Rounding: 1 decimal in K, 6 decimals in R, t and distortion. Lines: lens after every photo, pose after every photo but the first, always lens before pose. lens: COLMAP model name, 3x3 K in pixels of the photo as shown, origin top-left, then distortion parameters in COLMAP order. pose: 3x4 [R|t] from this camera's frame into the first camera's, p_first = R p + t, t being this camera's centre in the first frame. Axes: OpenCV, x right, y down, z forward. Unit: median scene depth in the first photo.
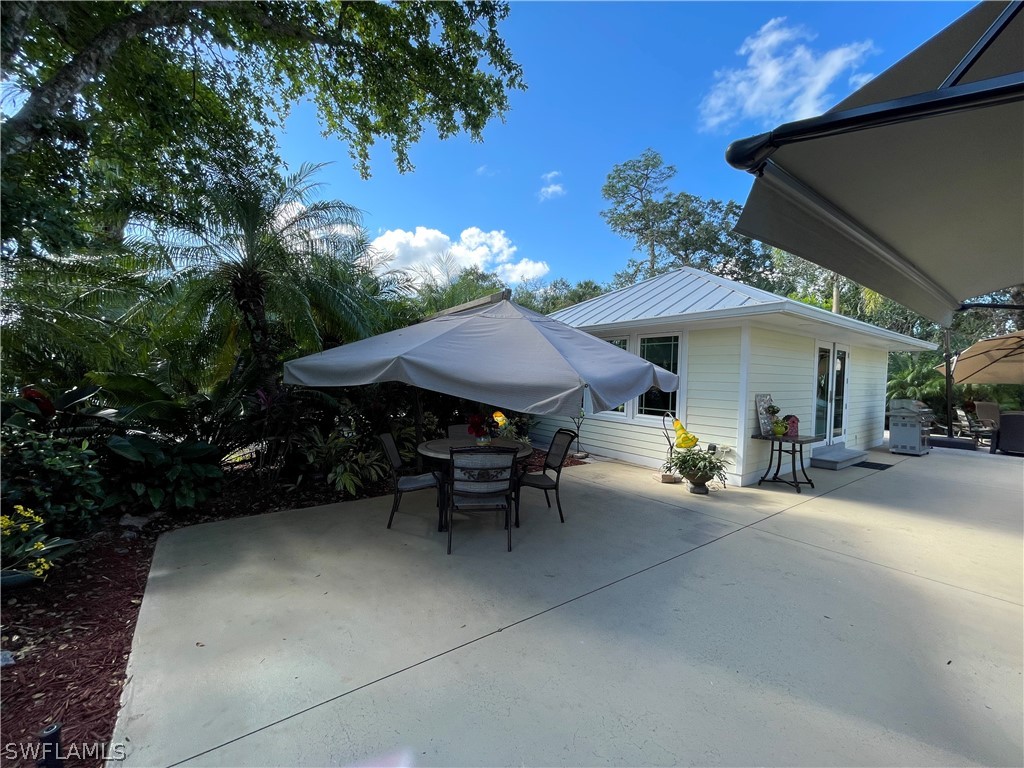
lens RADIAL K [[411.3, 0, 508.5], [0, 411.3, 386.0], [0, 0, 1]] dist [-0.003000, 0.000267]
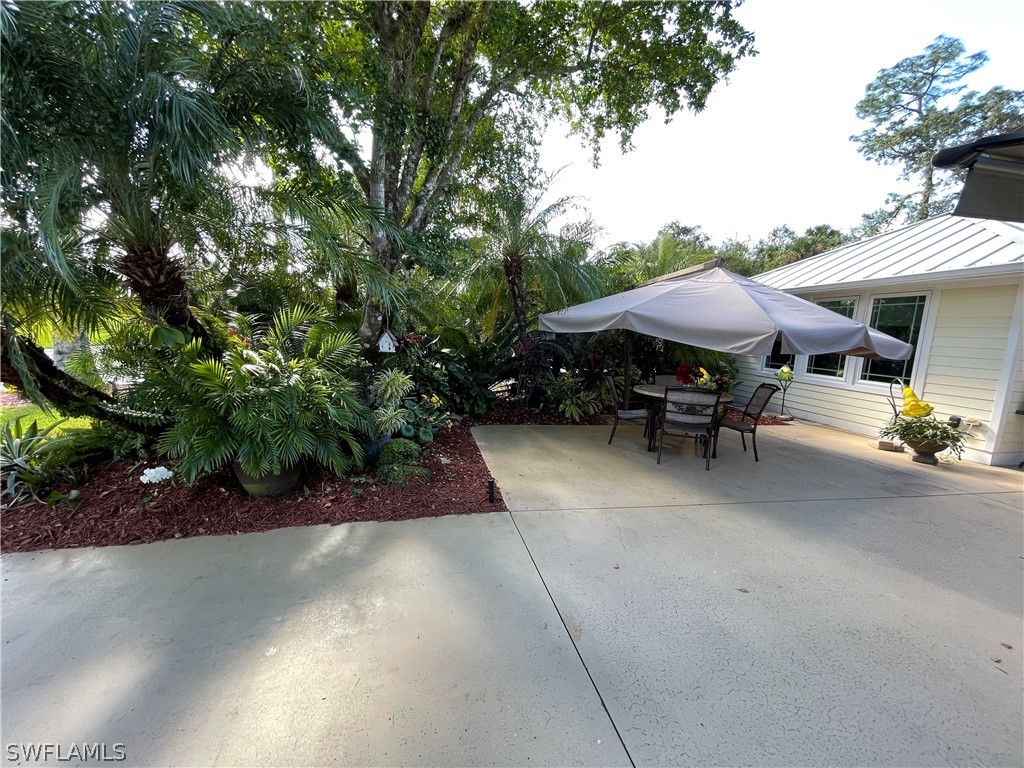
lens RADIAL K [[411.3, 0, 508.5], [0, 411.3, 386.0], [0, 0, 1]] dist [-0.003000, 0.000267]
pose [[0.903450, 0.076324, -0.421845, -0.023116], [-0.035448, 0.993954, 0.103918, 0.016445], [0.427226, -0.078931, 0.900693, -0.257345]]
